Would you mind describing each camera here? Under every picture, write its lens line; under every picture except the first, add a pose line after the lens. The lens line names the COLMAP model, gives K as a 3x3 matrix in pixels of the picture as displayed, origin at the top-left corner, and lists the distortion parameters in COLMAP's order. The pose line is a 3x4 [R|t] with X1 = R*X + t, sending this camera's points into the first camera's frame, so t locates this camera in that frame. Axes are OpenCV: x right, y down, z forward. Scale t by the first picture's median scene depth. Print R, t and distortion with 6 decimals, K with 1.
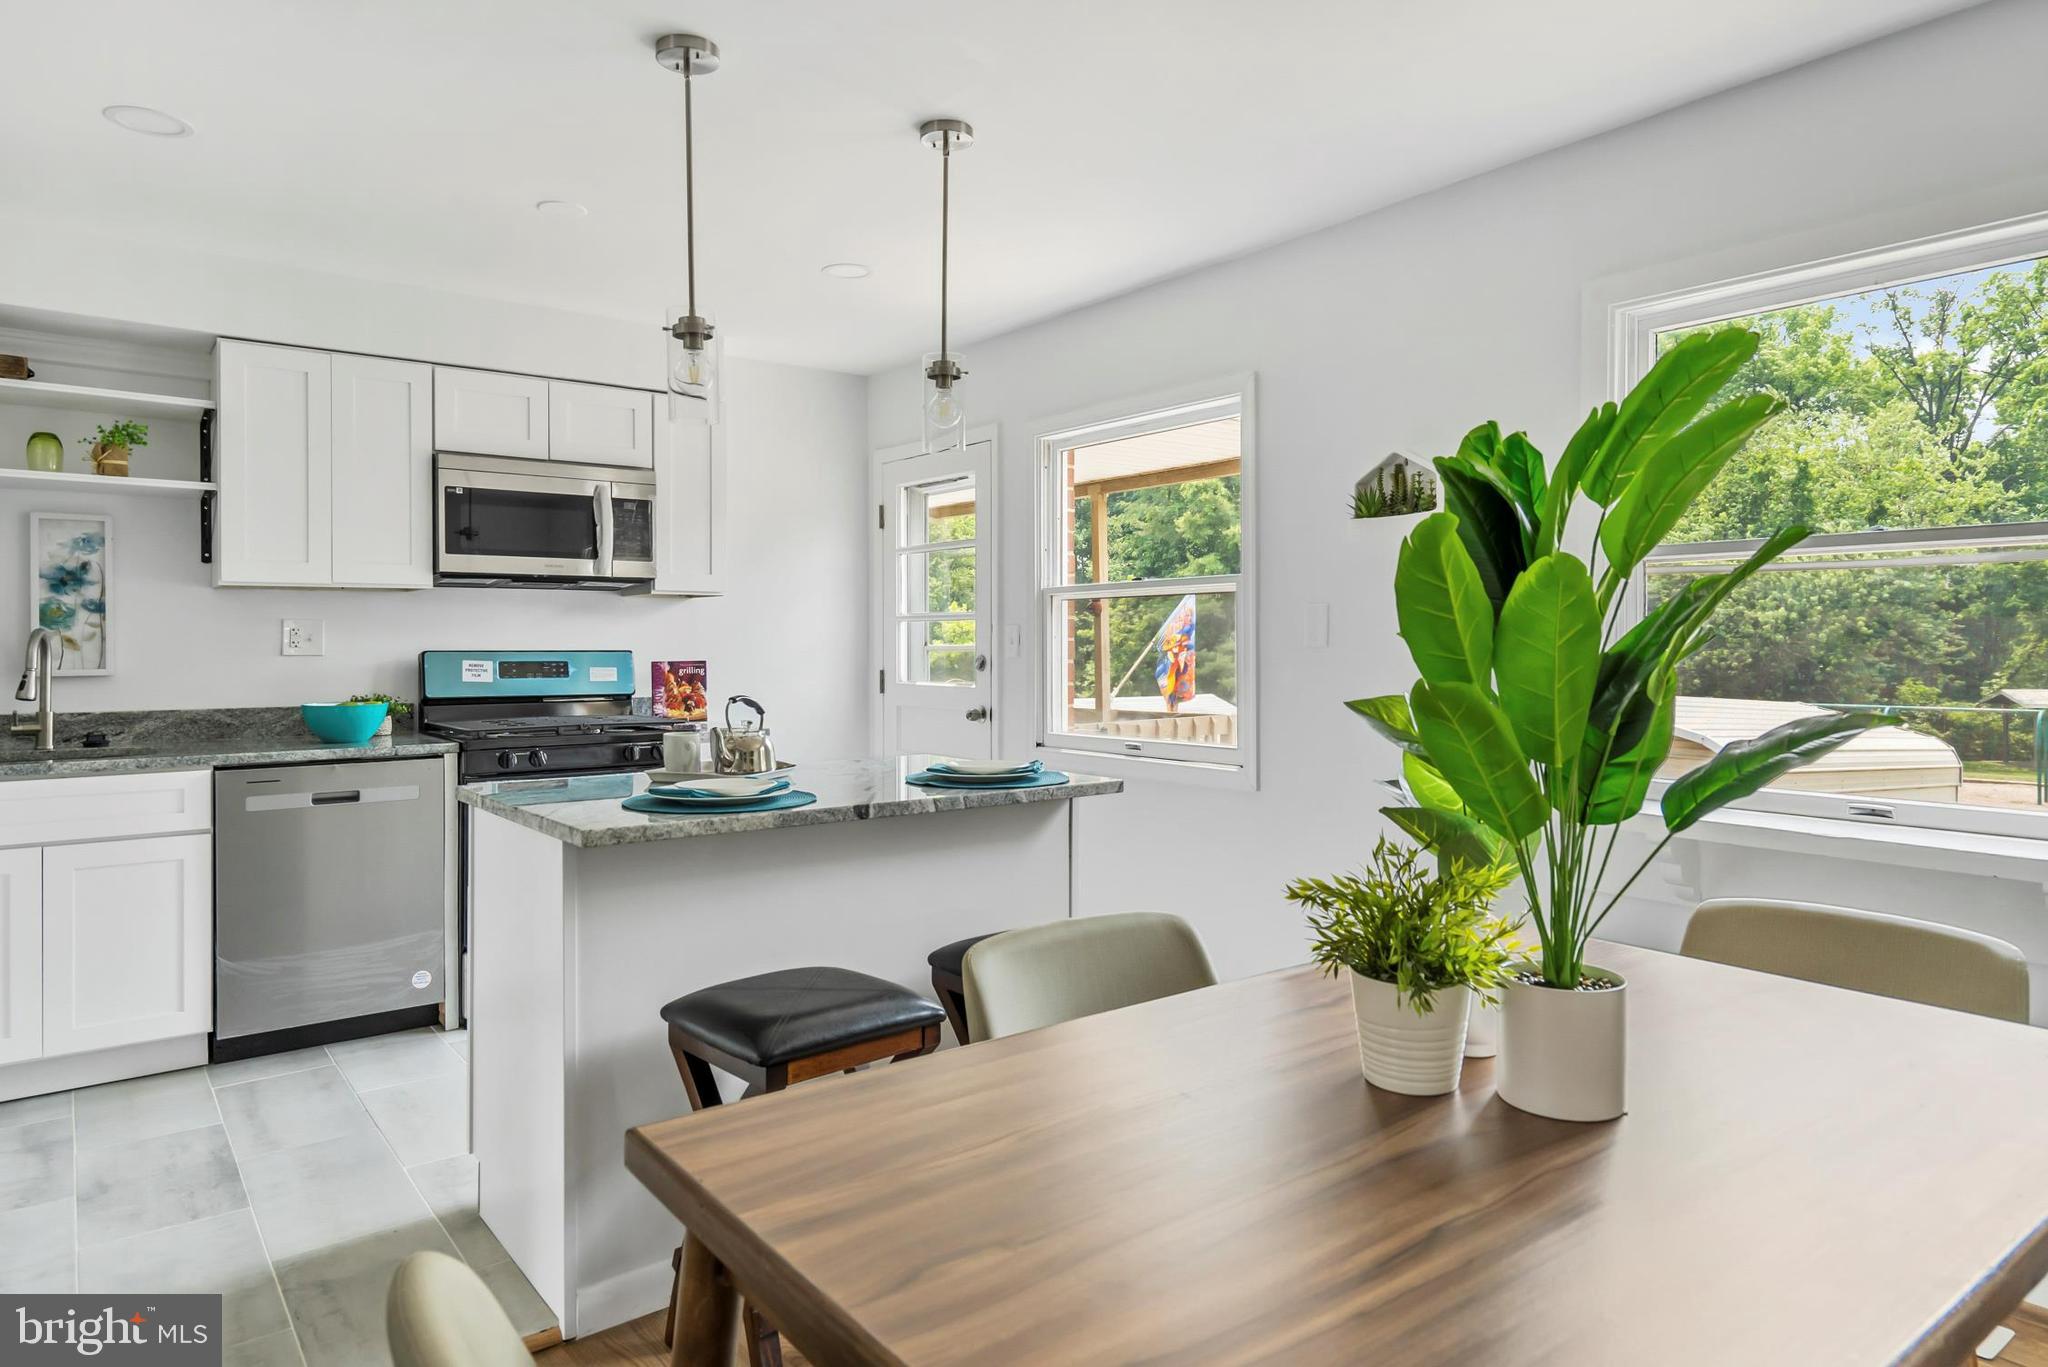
lens RADIAL K [[1221.5, 0, 1027.0], [0, 1221.5, 635.1], [0, 0, 1]] dist [0.006621, 0.001860]
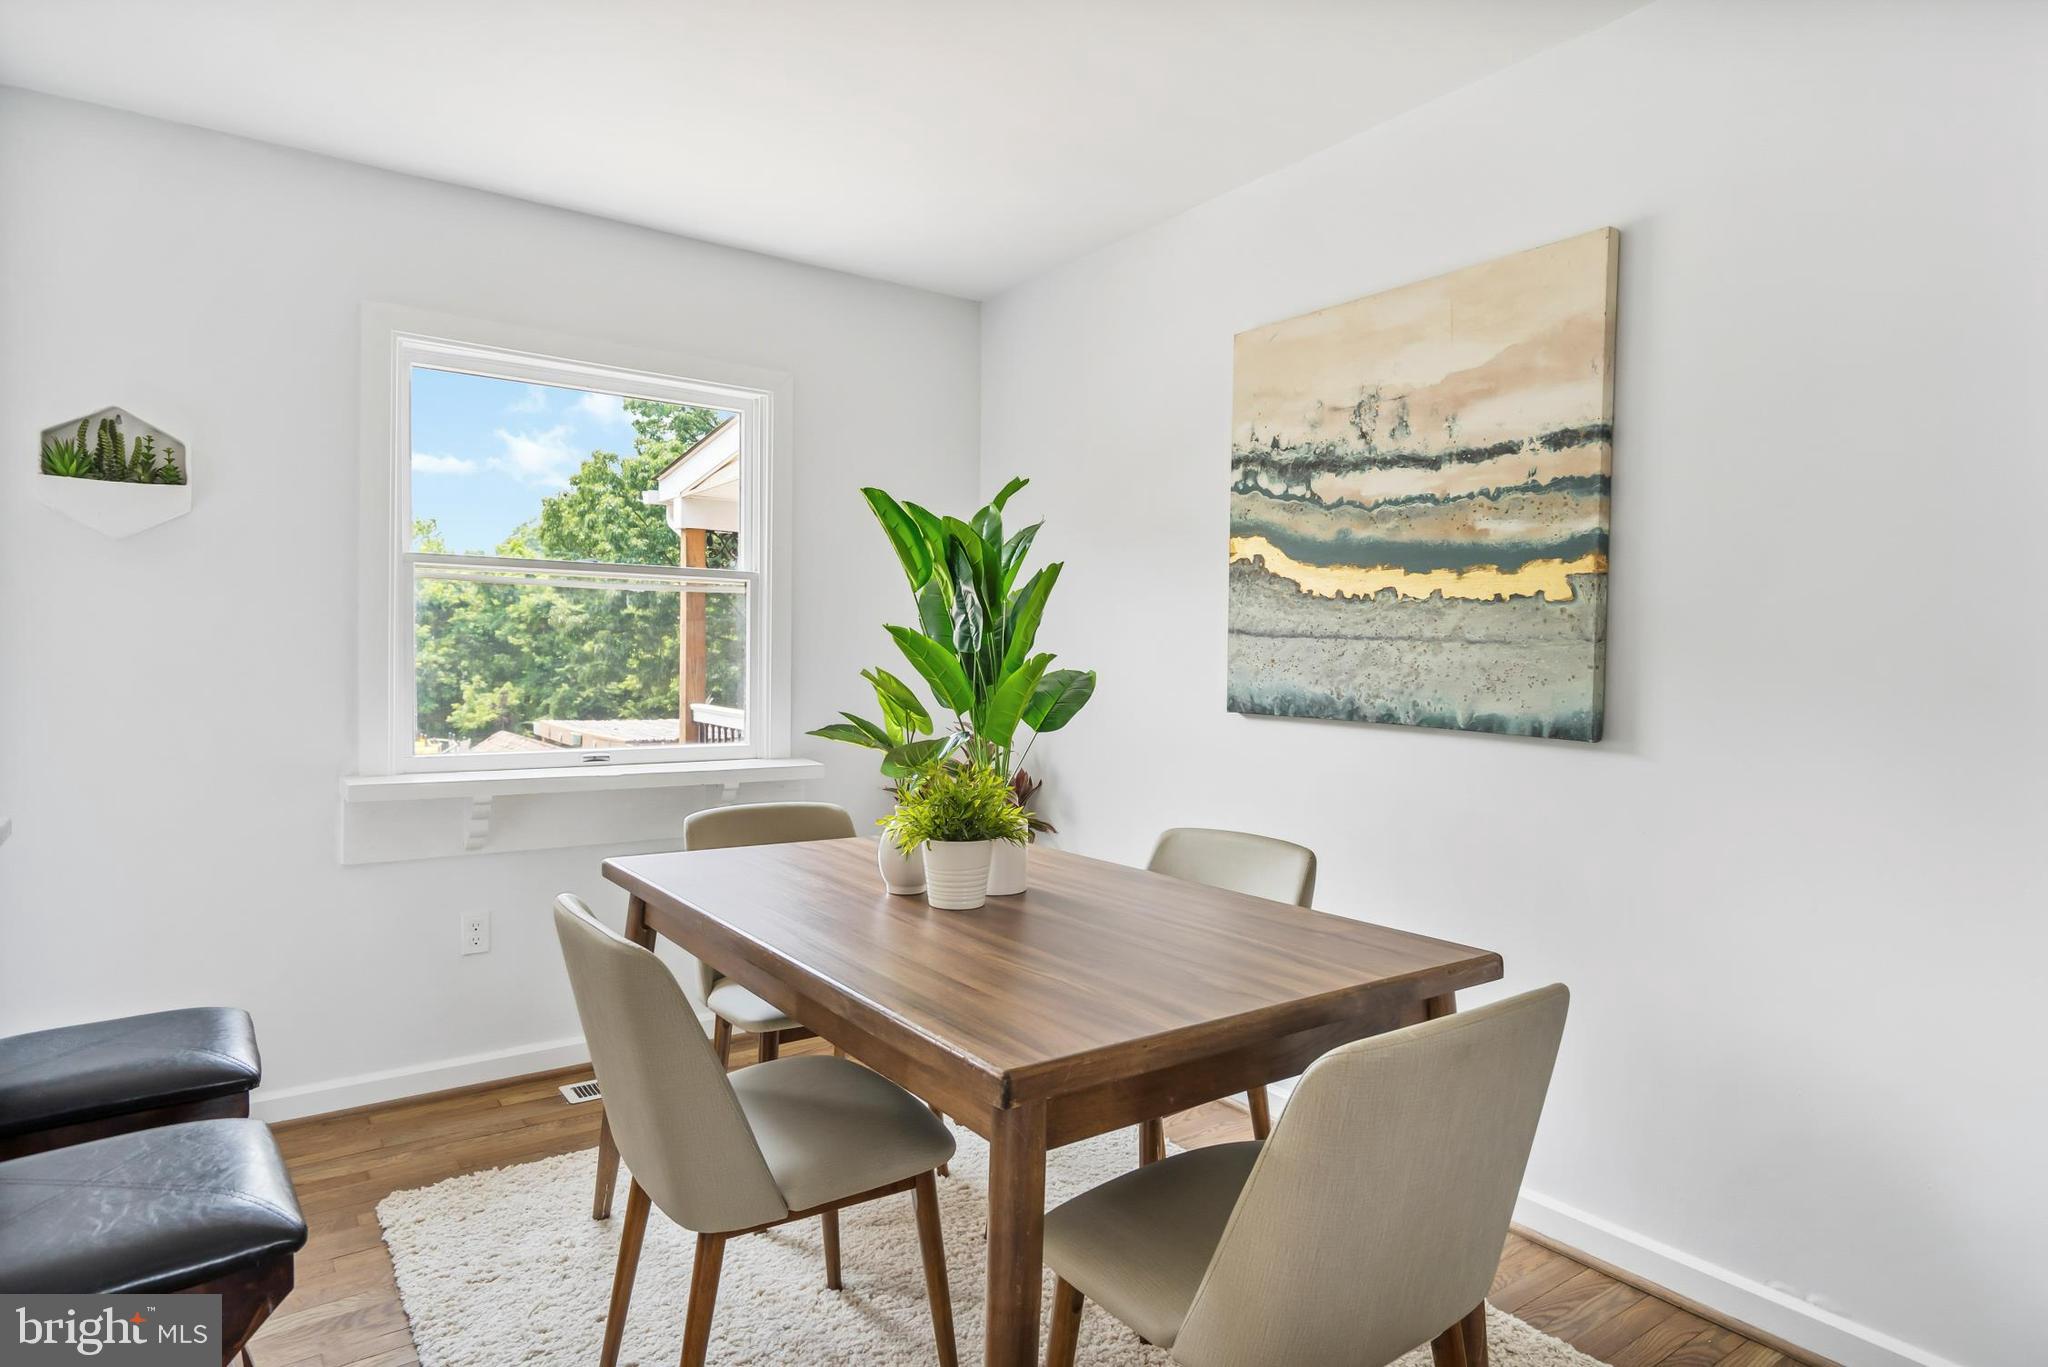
lens RADIAL K [[1151.7, 0, 1028.8], [0, 1151.7, 677.0], [0, 0, 1]] dist [0.003913, 0.001797]
pose [[0.038547, -0.018169, 0.999092, -0.370225], [-0.013043, 0.999740, 0.018684, 0.011136], [-0.999172, -0.013751, 0.038300, 0.264342]]
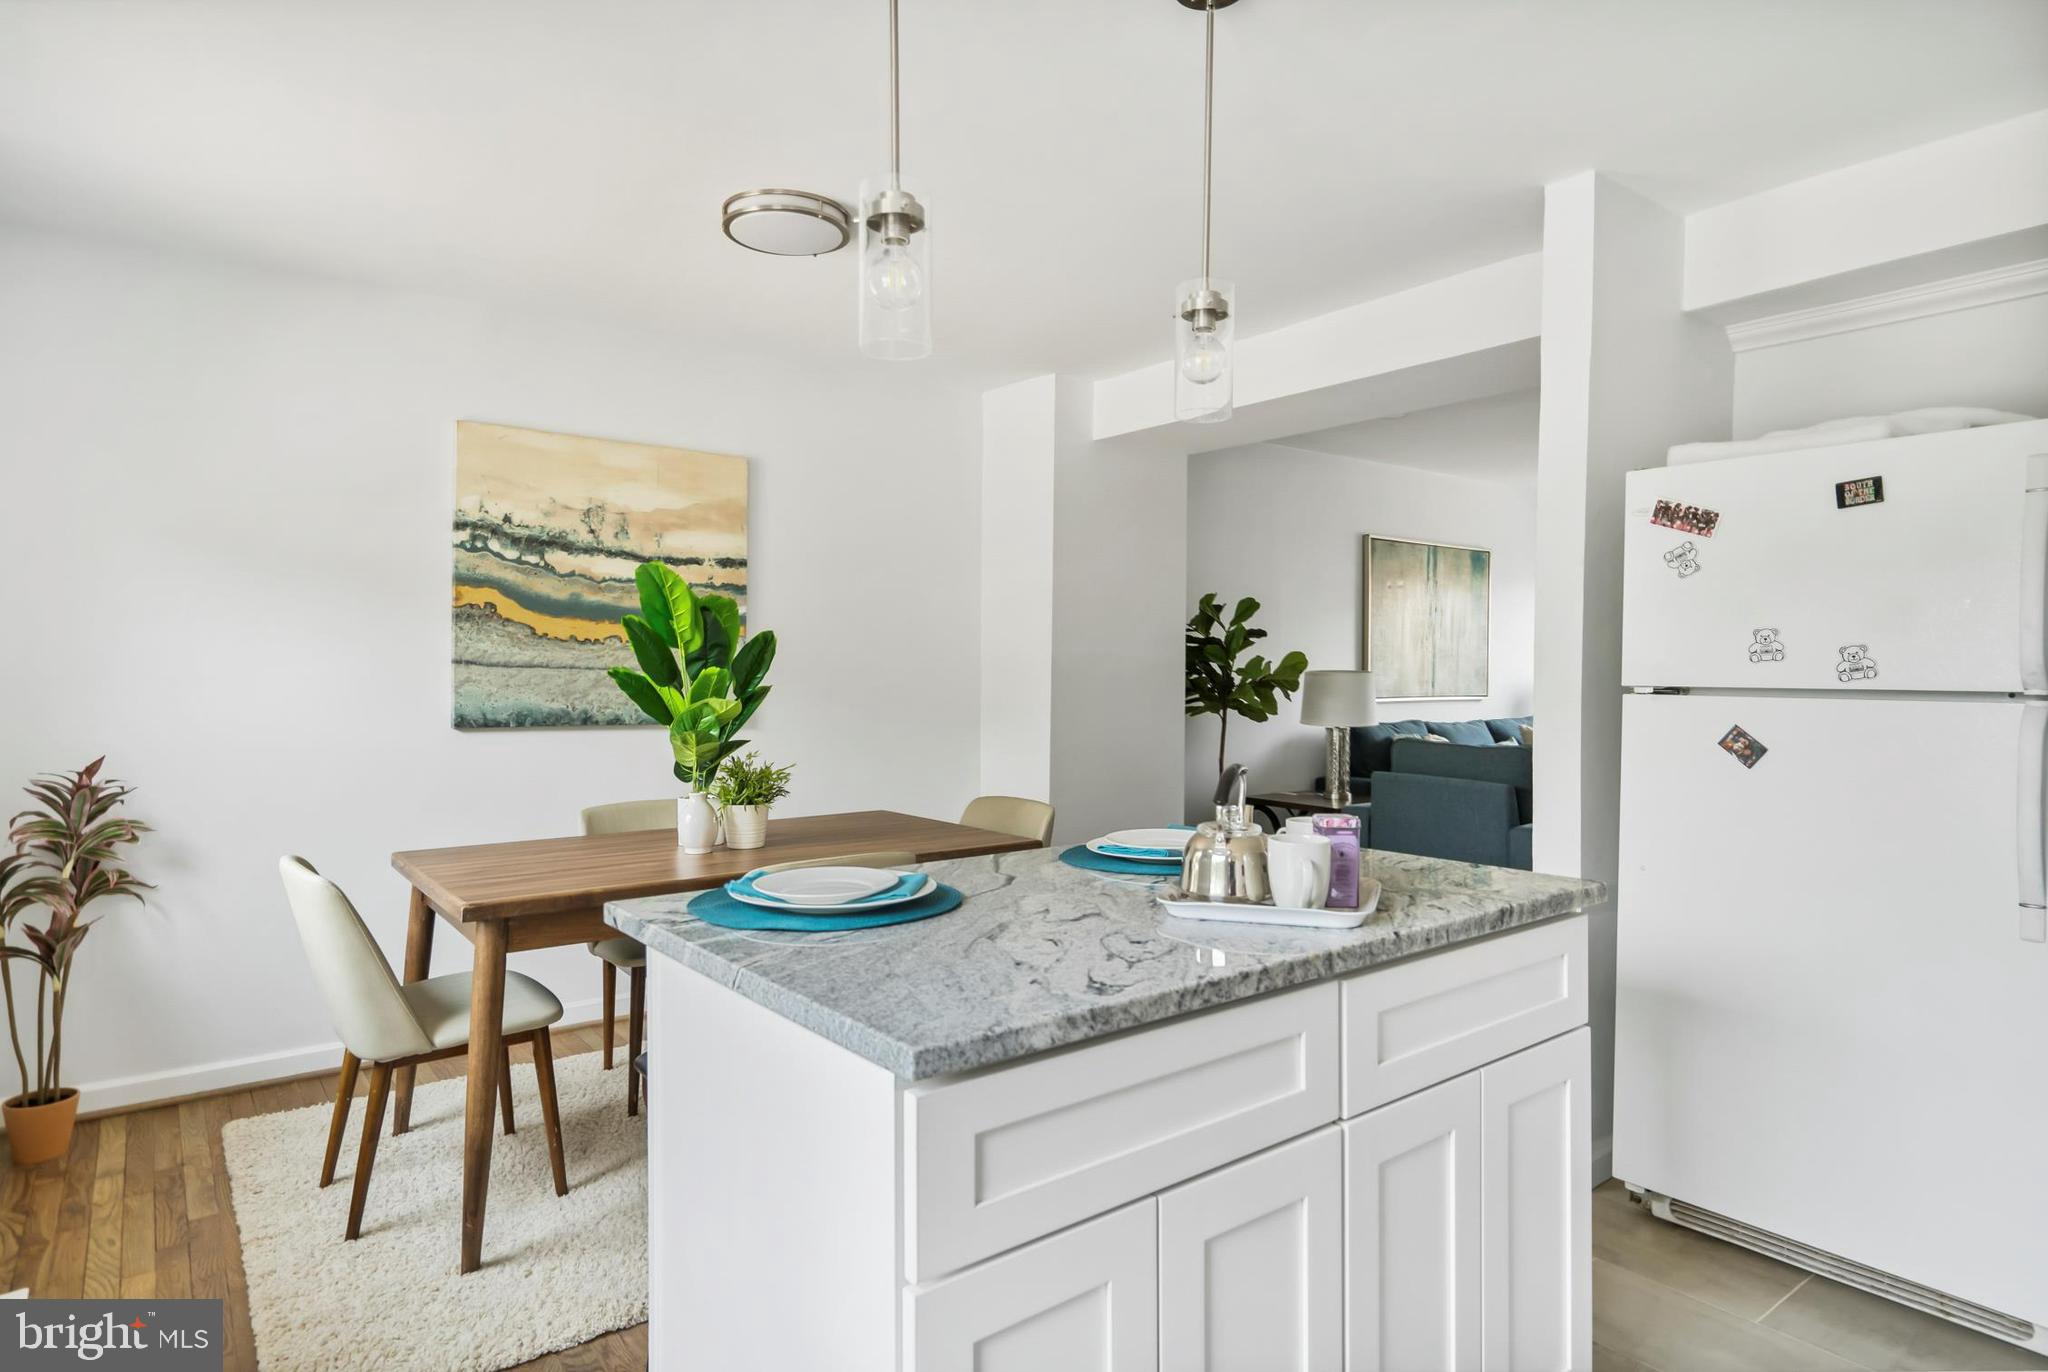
lens RADIAL K [[1151.7, 0, 1028.8], [0, 1151.7, 679.5], [0, 0, 1]] dist [0.003913, 0.001797]
pose [[-0.999980, -0.000390, 0.006387, -0.085397], [-0.000359, 0.999988, 0.004933, 0.003291], [-0.006389, 0.004930, -0.999967, 1.051075]]
